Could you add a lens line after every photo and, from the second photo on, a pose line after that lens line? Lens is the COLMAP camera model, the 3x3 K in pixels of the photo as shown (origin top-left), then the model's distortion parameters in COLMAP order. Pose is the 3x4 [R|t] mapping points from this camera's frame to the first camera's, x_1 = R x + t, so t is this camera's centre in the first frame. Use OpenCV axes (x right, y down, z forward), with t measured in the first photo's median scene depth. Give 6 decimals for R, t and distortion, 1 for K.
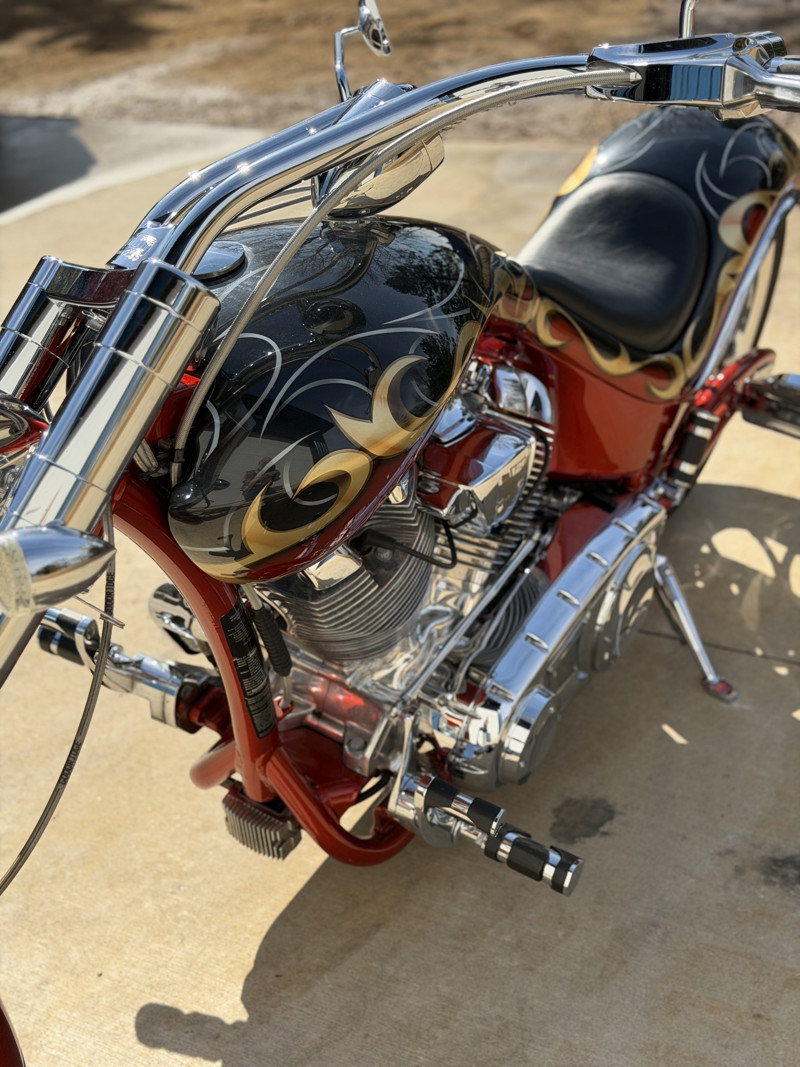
lens RADIAL K [[1439.2, 0, 400.0], [0, 1439.2, 533.5], [0, 0, 1]] dist [0.119683, 0.008452]
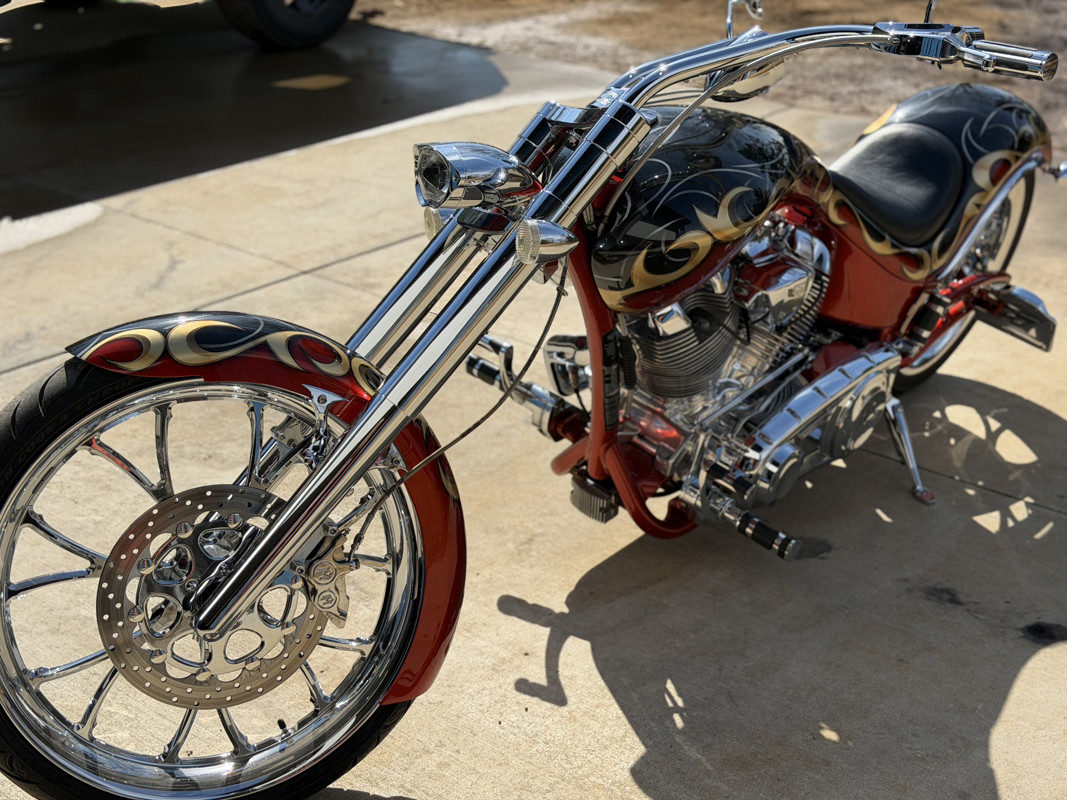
lens RADIAL K [[1506.1, 0, 579.7], [0, 1506.1, 398.8], [0, 0, 1]] dist [0.276524, -0.070585]
pose [[0.983795, 0.159758, -0.081396, 0.001069], [-0.165946, 0.983206, -0.075944, 0.214003], [0.067896, 0.088220, 0.993784, -0.570987]]
